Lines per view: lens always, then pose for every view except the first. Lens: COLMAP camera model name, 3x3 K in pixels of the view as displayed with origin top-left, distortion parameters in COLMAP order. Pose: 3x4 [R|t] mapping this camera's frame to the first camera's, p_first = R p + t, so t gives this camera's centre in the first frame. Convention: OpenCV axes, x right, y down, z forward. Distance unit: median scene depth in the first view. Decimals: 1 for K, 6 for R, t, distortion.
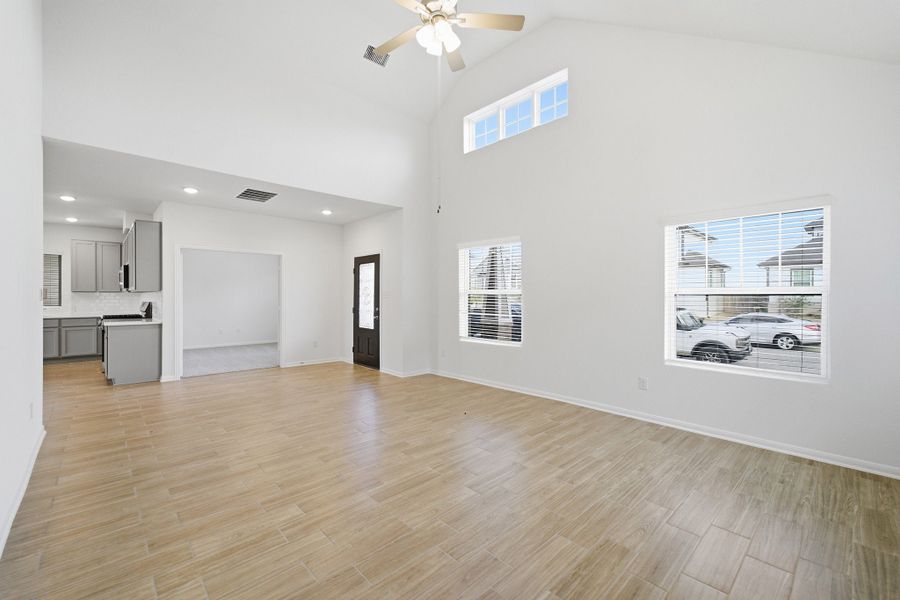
lens RADIAL K [[362.6, 0, 450.0], [0, 362.6, 300.0], [0, 0, 1]] dist [-0.060213, -0.000065]
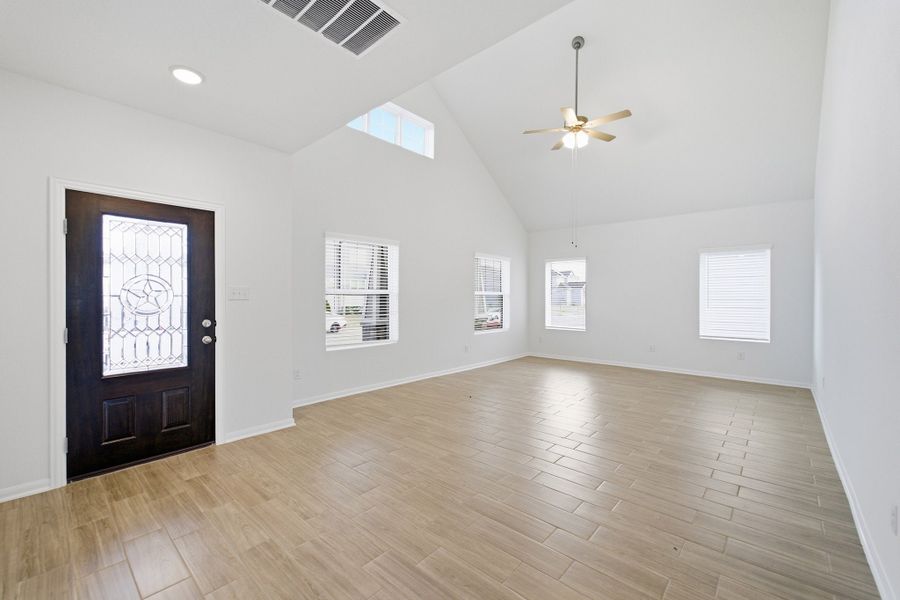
lens RADIAL K [[371.4, 0, 453.1], [0, 371.4, 298.2], [0, 0, 1]] dist [0.014481, -0.006489]
pose [[-0.052180, -0.005494, 0.998623, -0.885232], [0.001045, 0.999984, 0.005556, -0.012428], [-0.998637, 0.001333, -0.052173, 0.848549]]
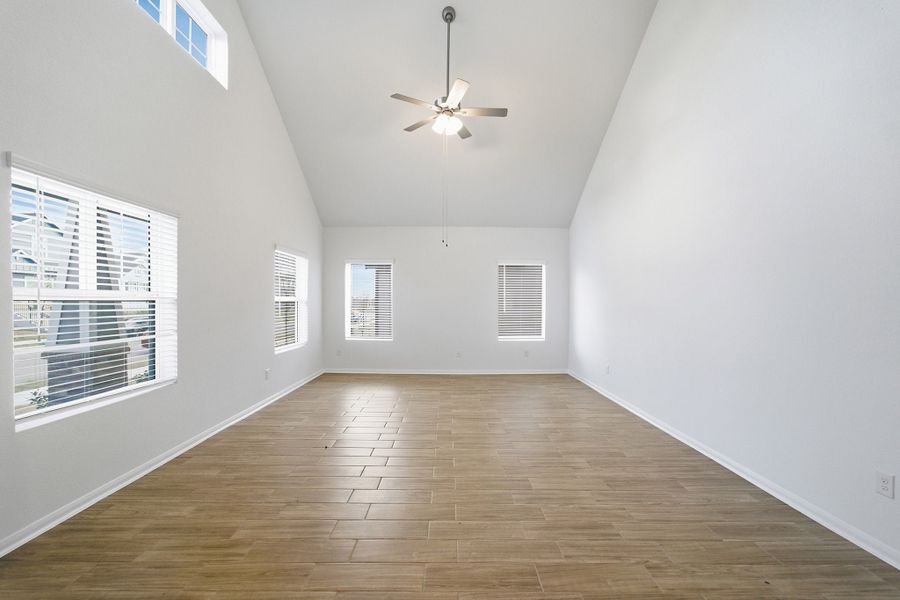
lens RADIAL K [[364.2, 0, 439.3], [0, 364.2, 308.5], [0, 0, 1]] dist [-0.001038, 0.000193]
pose [[-0.696593, -0.014715, 0.717316, -0.553825], [-0.002698, 0.999836, 0.017890, -0.015688], [-0.717461, 0.010527, -0.696519, 1.049987]]
